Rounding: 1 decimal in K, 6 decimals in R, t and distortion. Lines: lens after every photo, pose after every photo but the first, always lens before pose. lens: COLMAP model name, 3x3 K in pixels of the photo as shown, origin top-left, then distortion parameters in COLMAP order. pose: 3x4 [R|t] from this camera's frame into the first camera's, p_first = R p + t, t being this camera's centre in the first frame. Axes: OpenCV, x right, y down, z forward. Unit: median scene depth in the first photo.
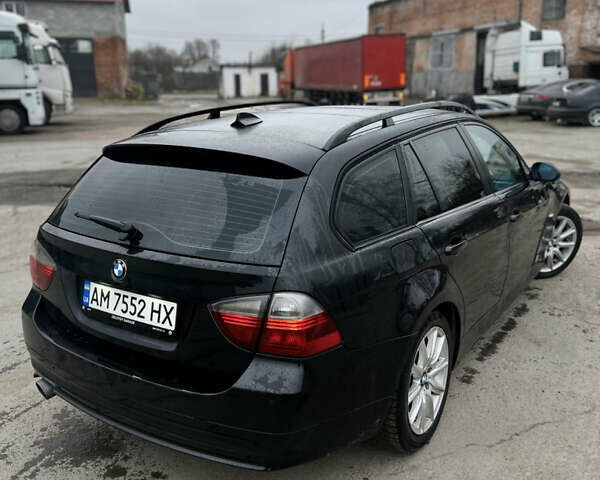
lens RADIAL K [[584.1, 0, 307.9], [0, 584.1, 247.6], [0, 0, 1]] dist [0.017967, -0.024169]
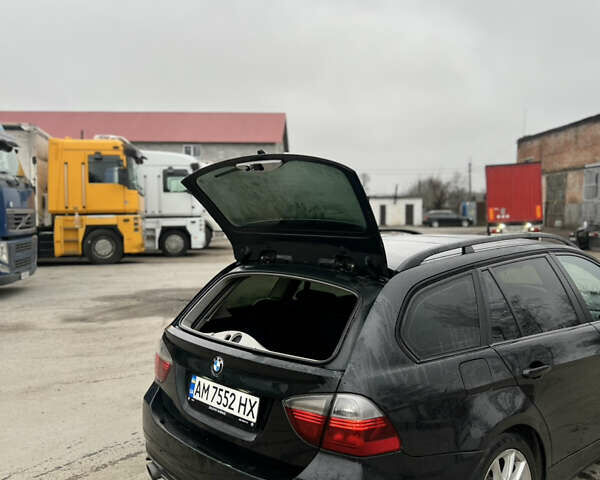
lens RADIAL K [[584.1, 0, 307.9], [0, 584.1, 247.6], [0, 0, 1]] dist [0.017967, -0.024169]
pose [[0.970009, 0.020092, -0.242237, 0.132879], [-0.071357, 0.976205, -0.204773, 0.032062], [0.232359, 0.215917, 0.948361, -0.129368]]
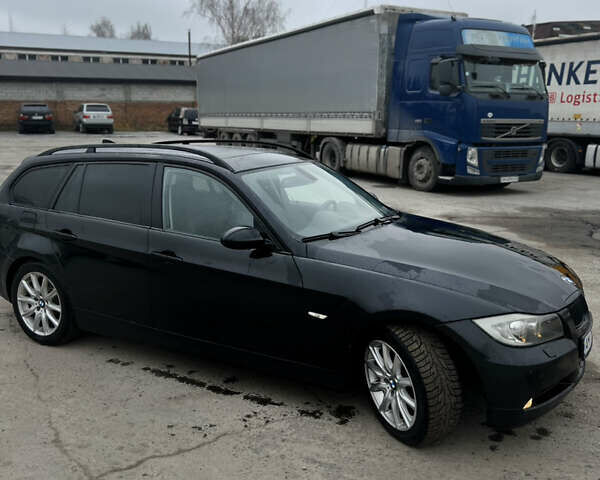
lens RADIAL K [[584.1, 0, 307.9], [0, 584.1, 247.6], [0, 0, 1]] dist [0.017967, -0.024169]
pose [[0.103928, 0.226721, -0.968399, 2.257054], [-0.282393, 0.940327, 0.189842, -0.557548], [0.953652, 0.253740, 0.161750, 1.712953]]
